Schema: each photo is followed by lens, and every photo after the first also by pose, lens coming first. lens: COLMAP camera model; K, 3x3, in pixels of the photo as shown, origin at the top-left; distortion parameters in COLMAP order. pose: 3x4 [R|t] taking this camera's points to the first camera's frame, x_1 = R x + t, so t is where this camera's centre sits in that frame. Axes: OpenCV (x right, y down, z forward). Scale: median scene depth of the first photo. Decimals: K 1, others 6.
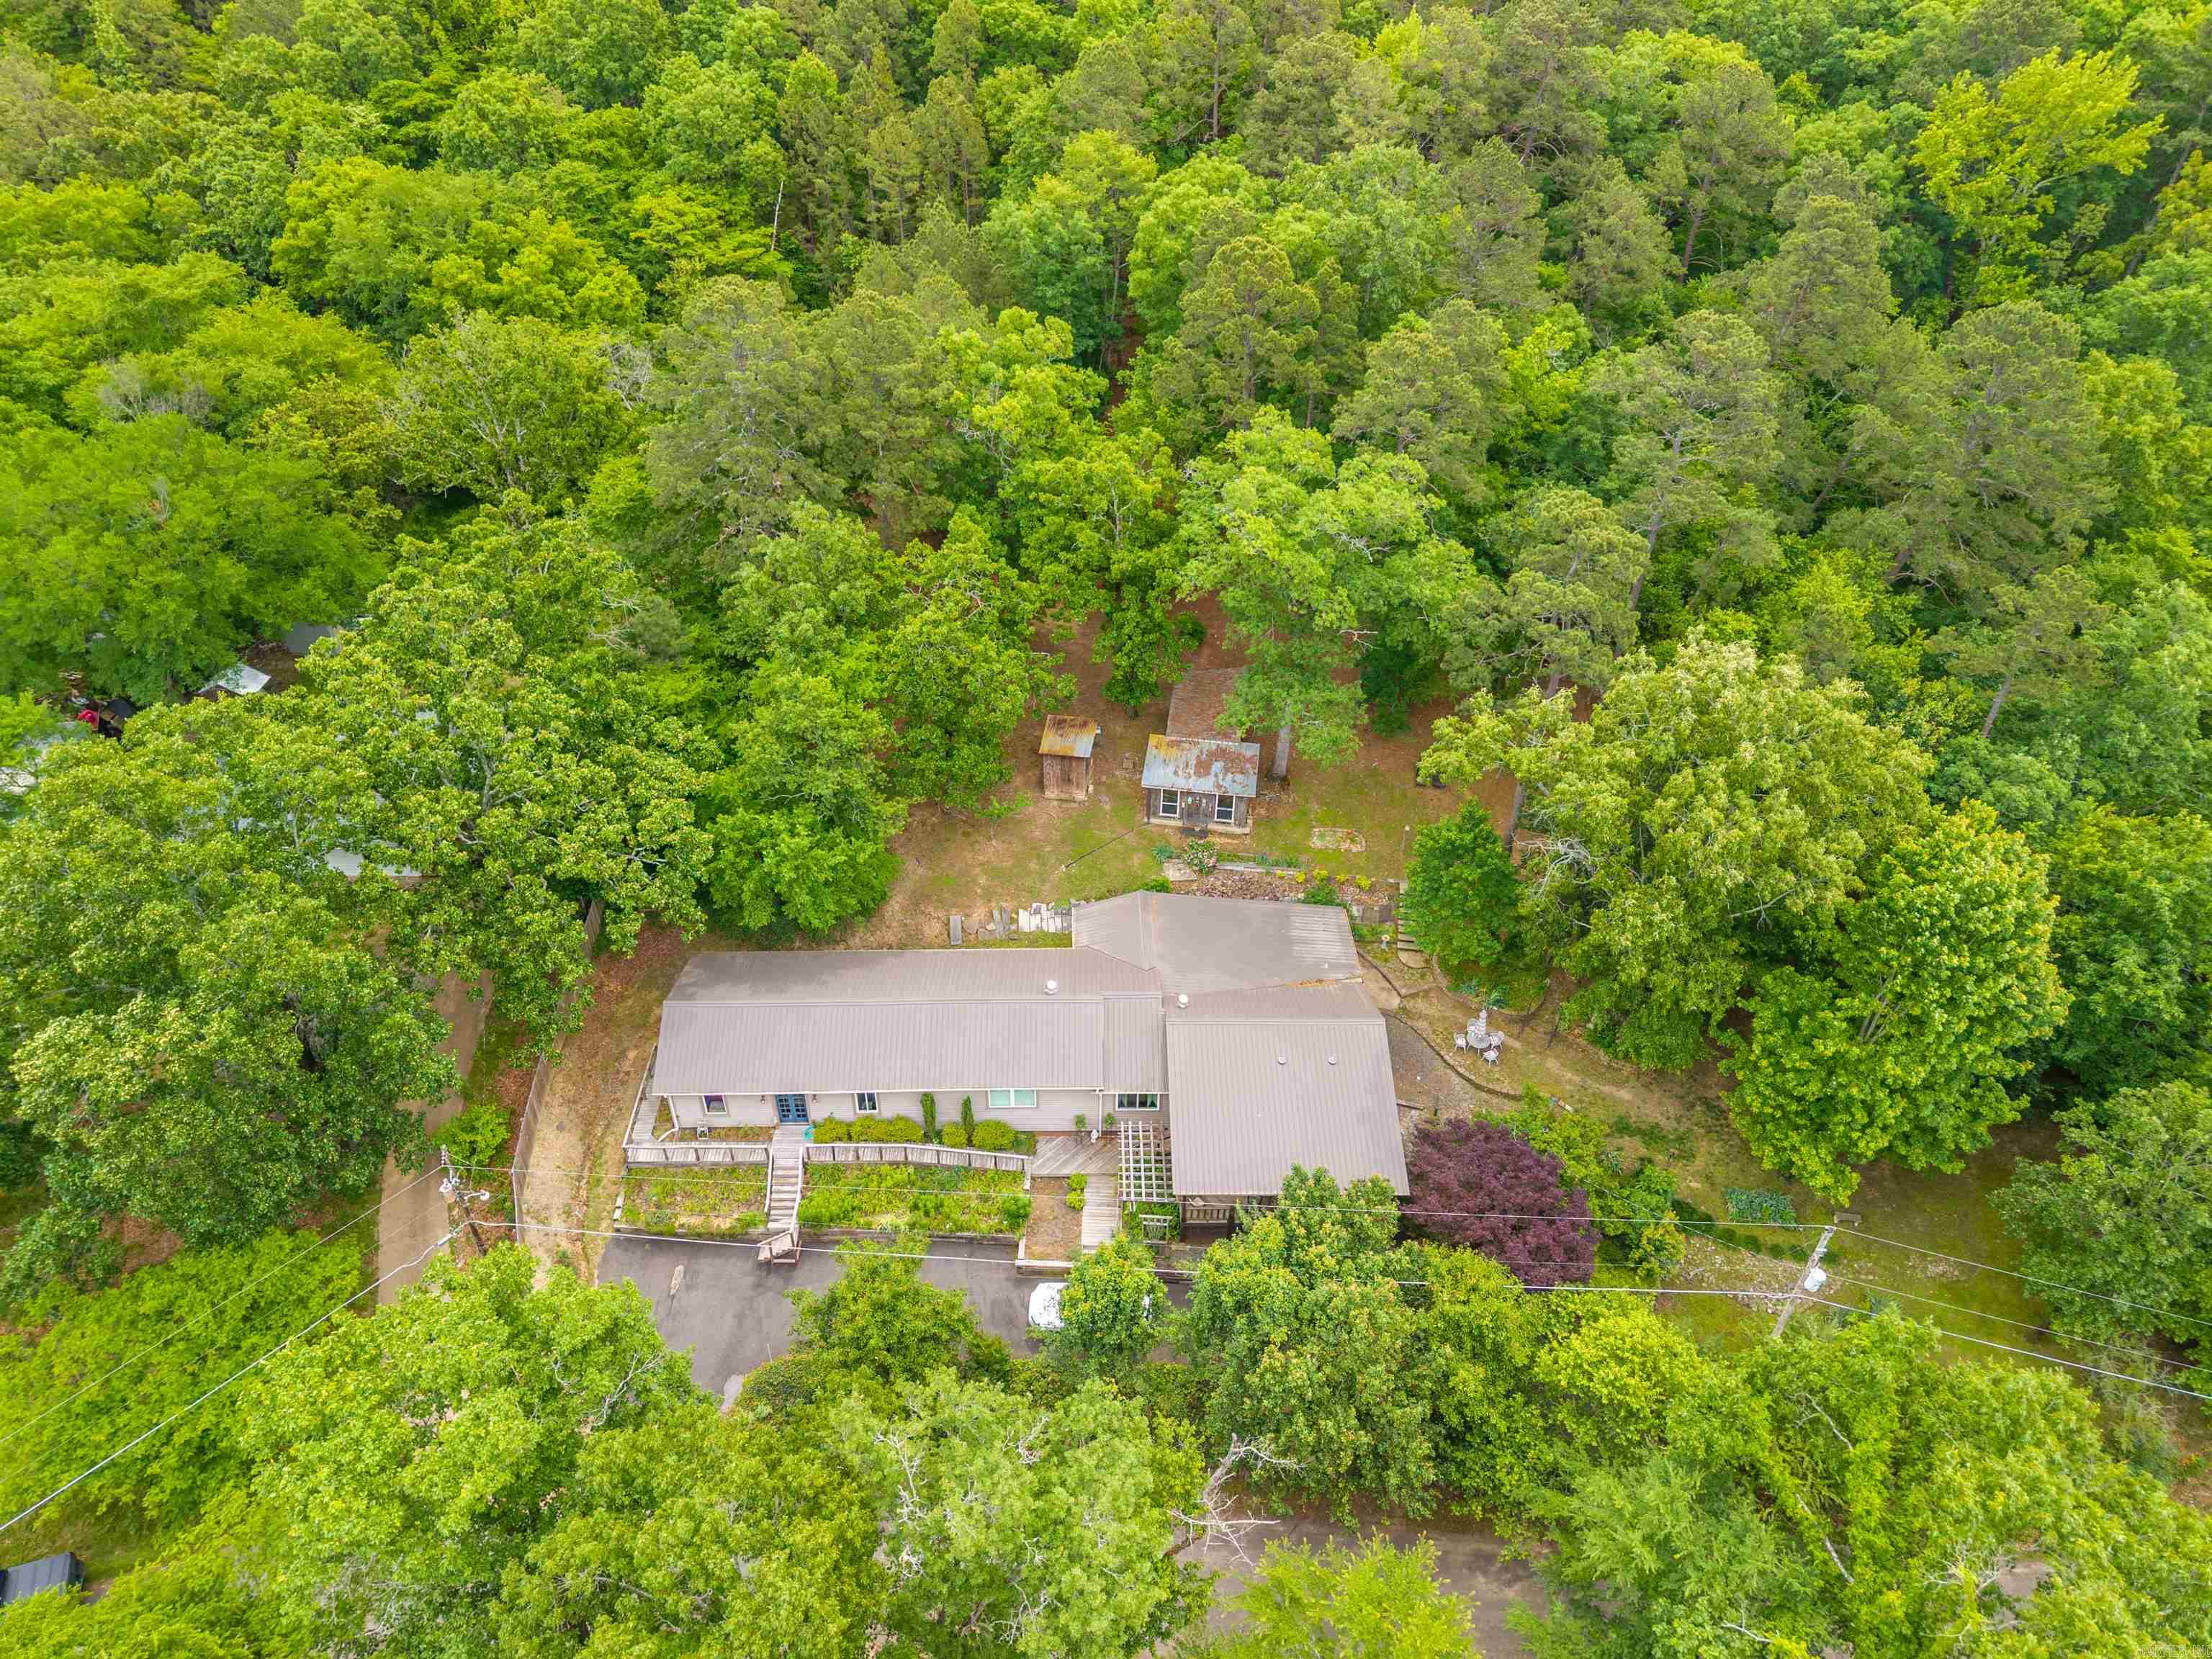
lens RADIAL K [[1435.0, 0, 1092.1], [0, 1435.0, 823.0], [0, 0, 1]] dist [-0.011401, -0.017183]
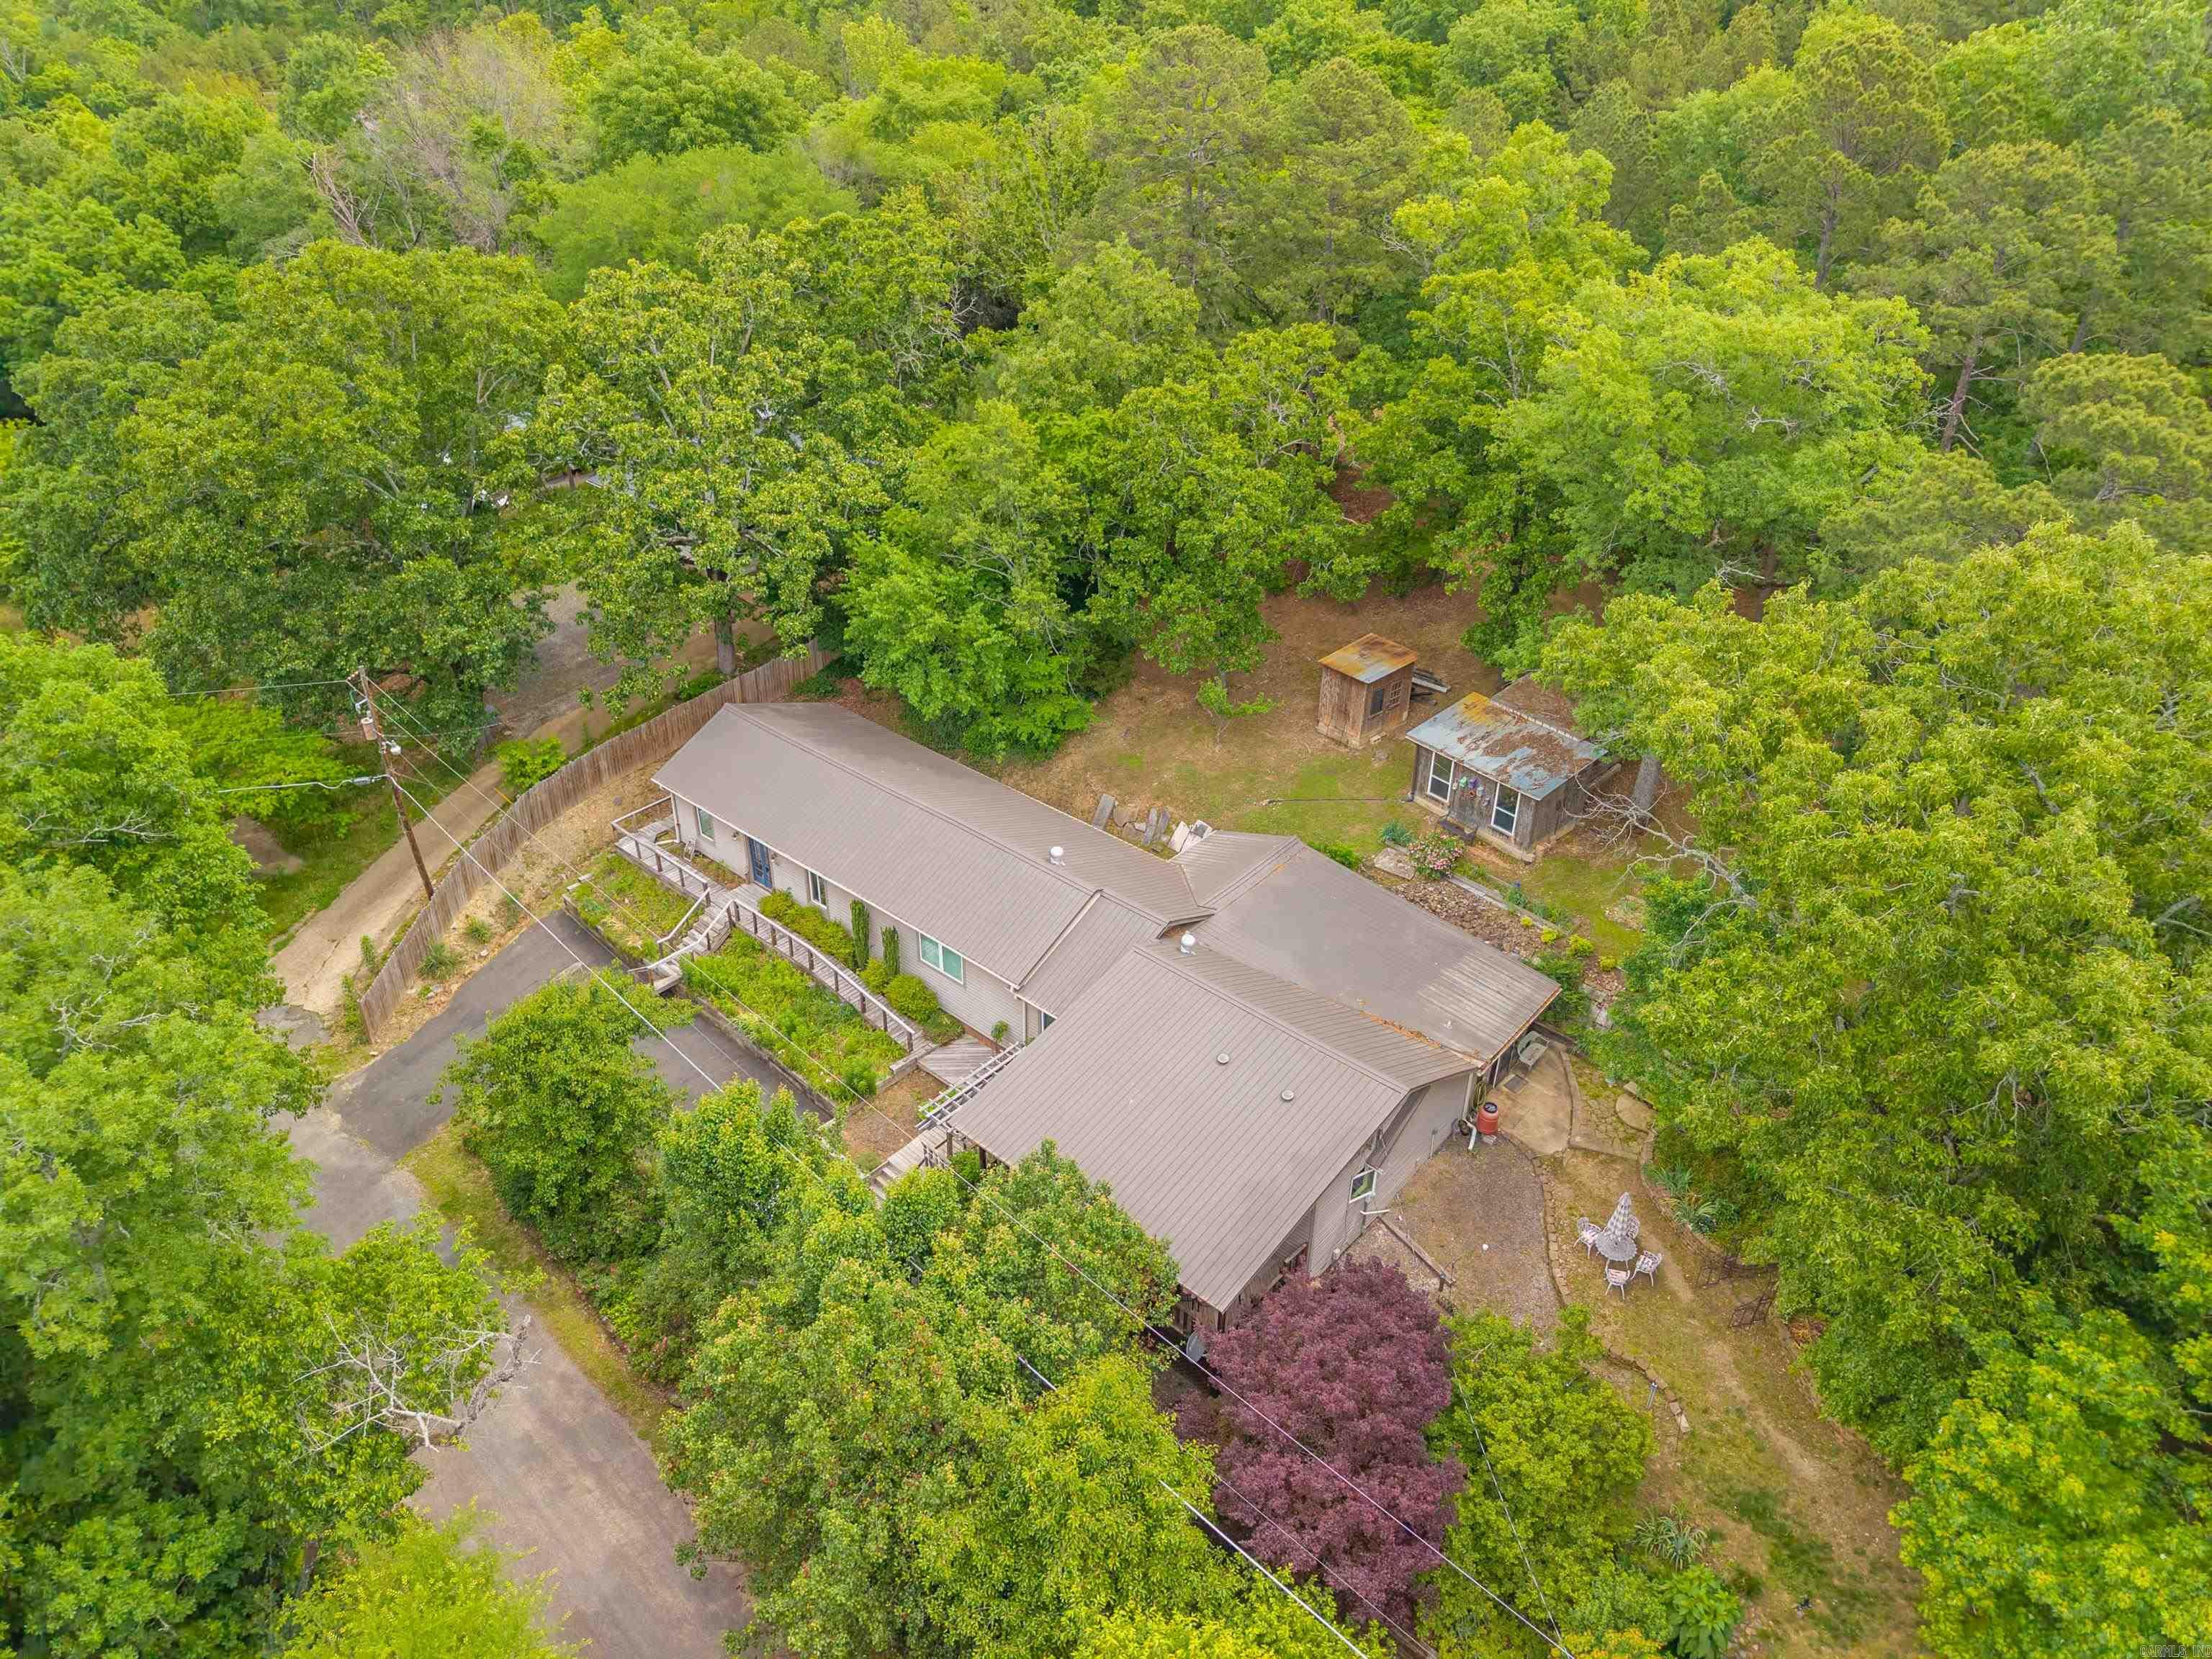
lens RADIAL K [[1435.0, 0, 1105.8], [0, 1435.0, 845.3], [0, 0, 1]] dist [-0.011401, -0.017183]
pose [[0.738731, 0.356704, -0.571874, 0.347636], [-0.422494, 0.906157, 0.019446, 0.071847], [0.525144, 0.227248, 0.820111, 0.341046]]
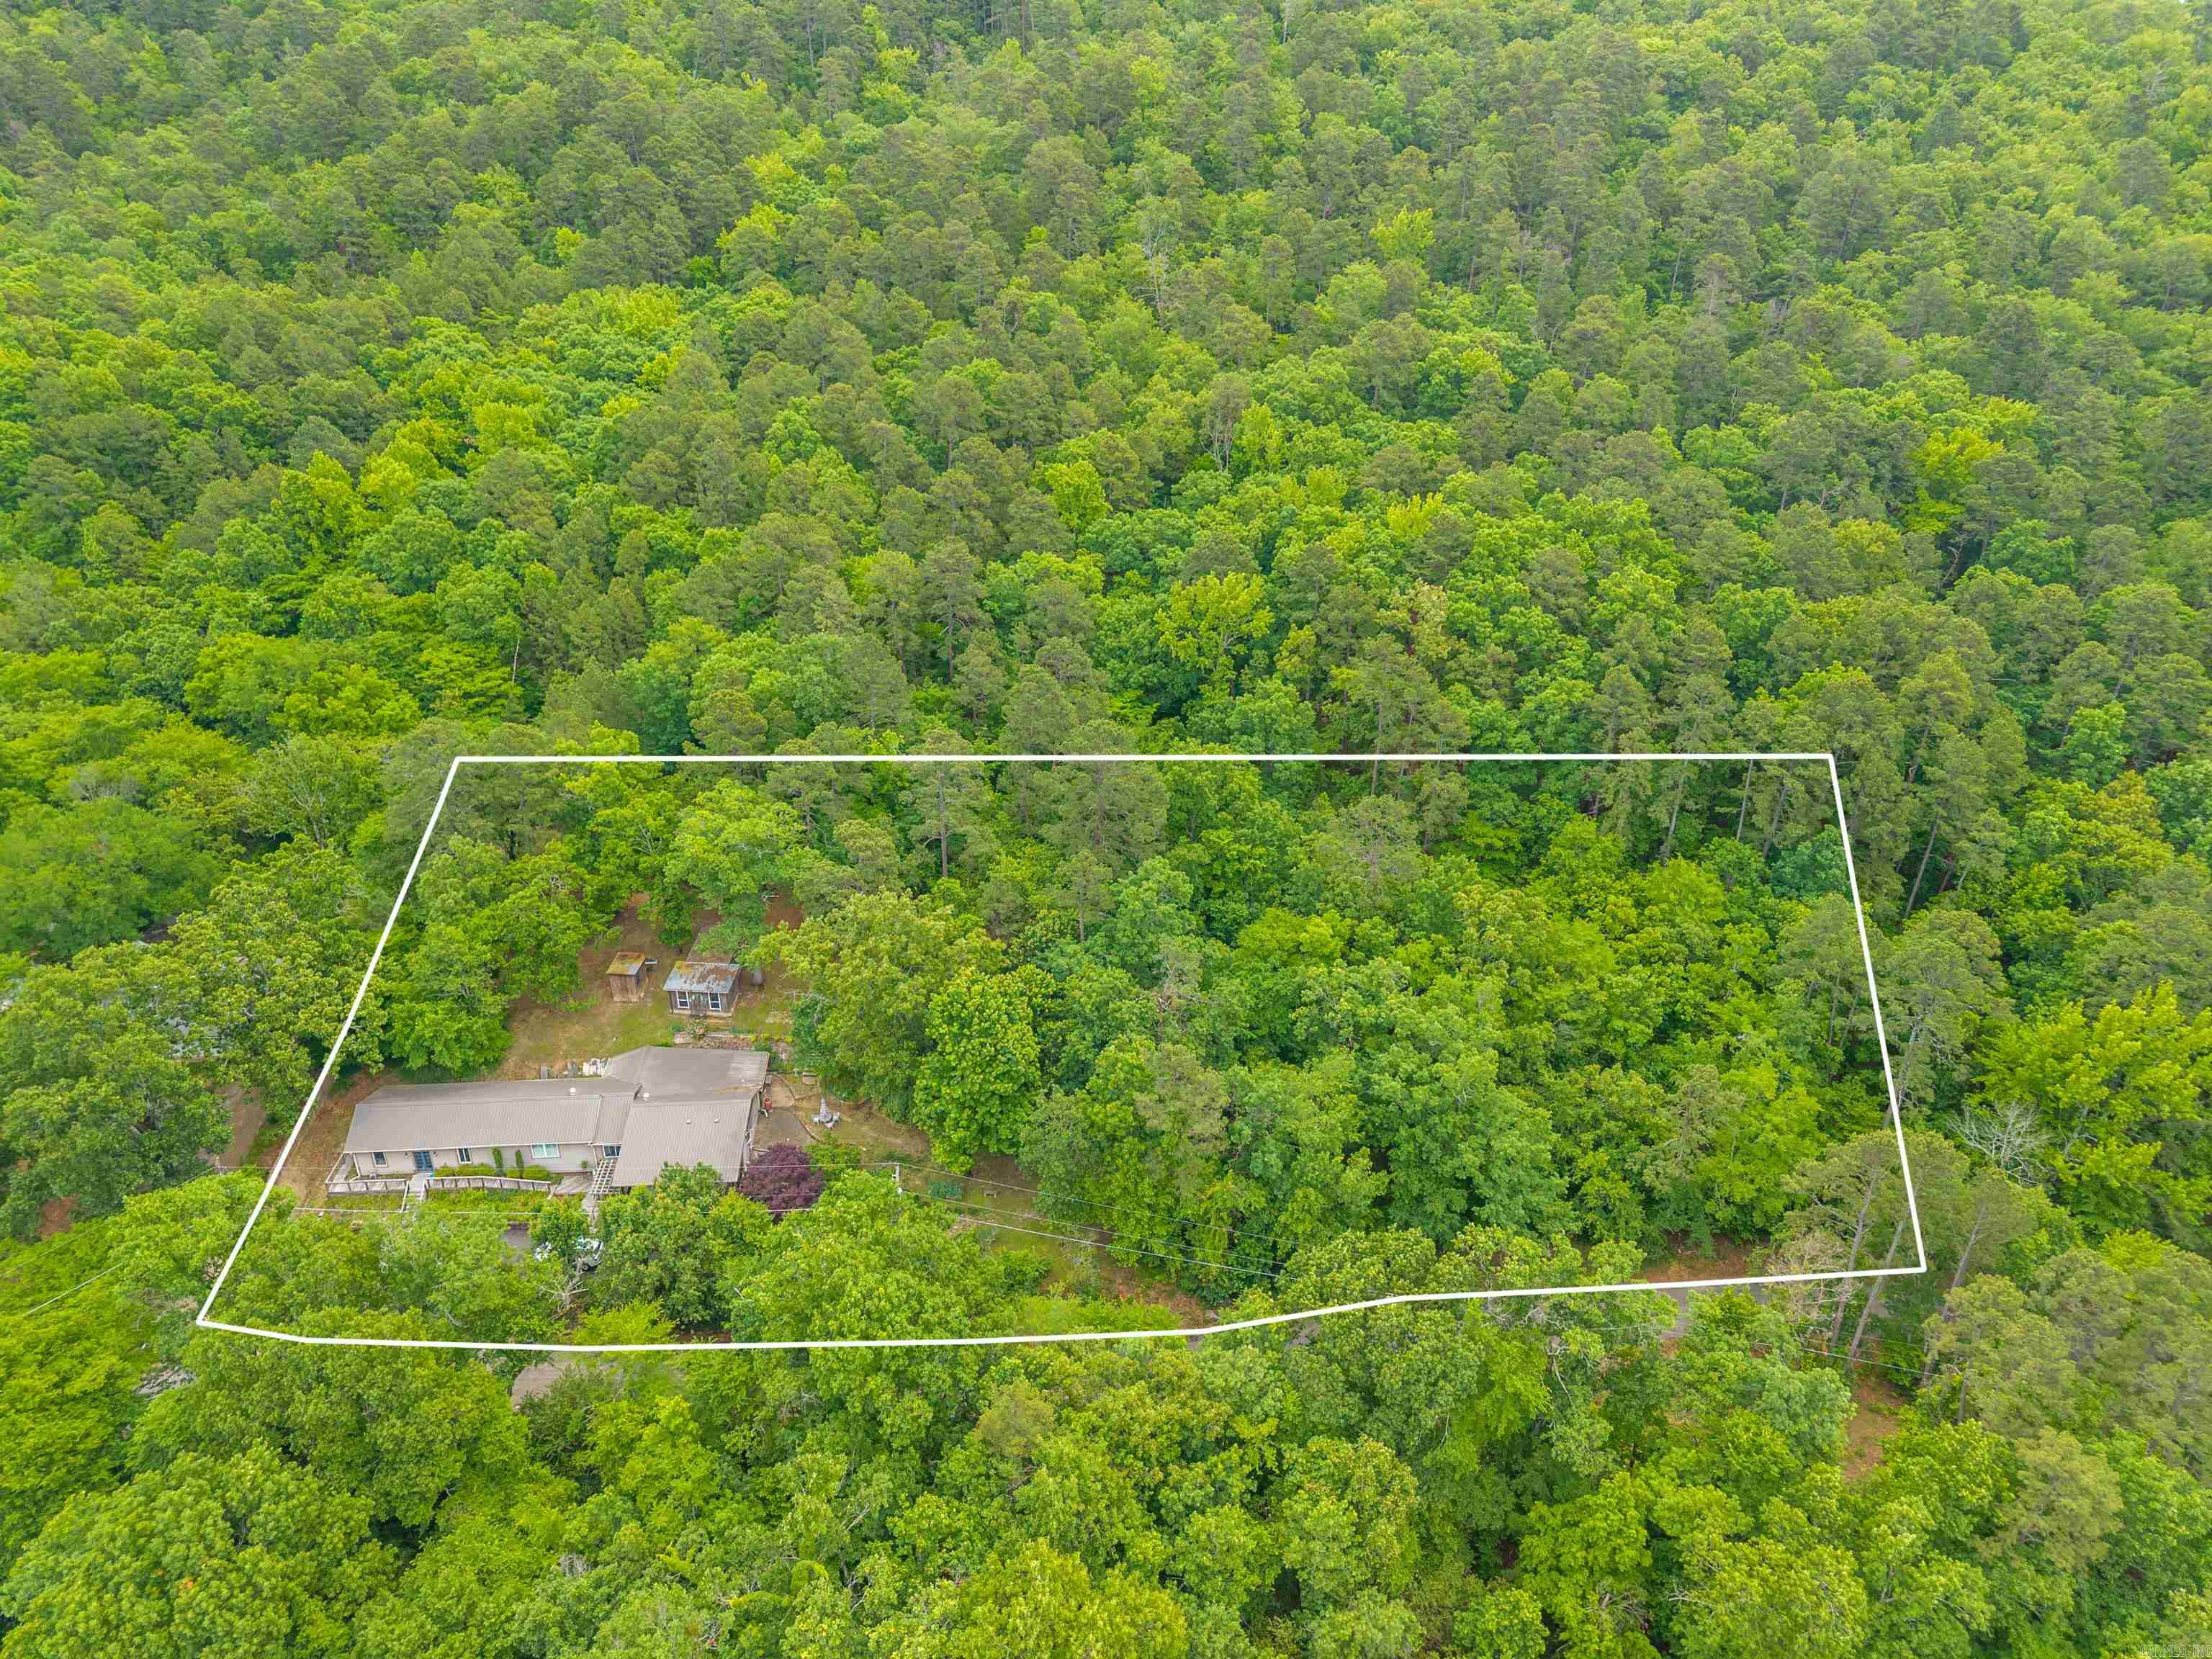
lens RADIAL K [[1435.0, 0, 1100.1], [0, 1435.0, 828.9], [0, 0, 1]] dist [-0.011401, -0.017183]
pose [[0.998205, -0.031067, 0.051199, 0.472929], [0.041319, 0.976117, -0.213279, 0.173728], [-0.043350, 0.215012, 0.975649, -0.747252]]
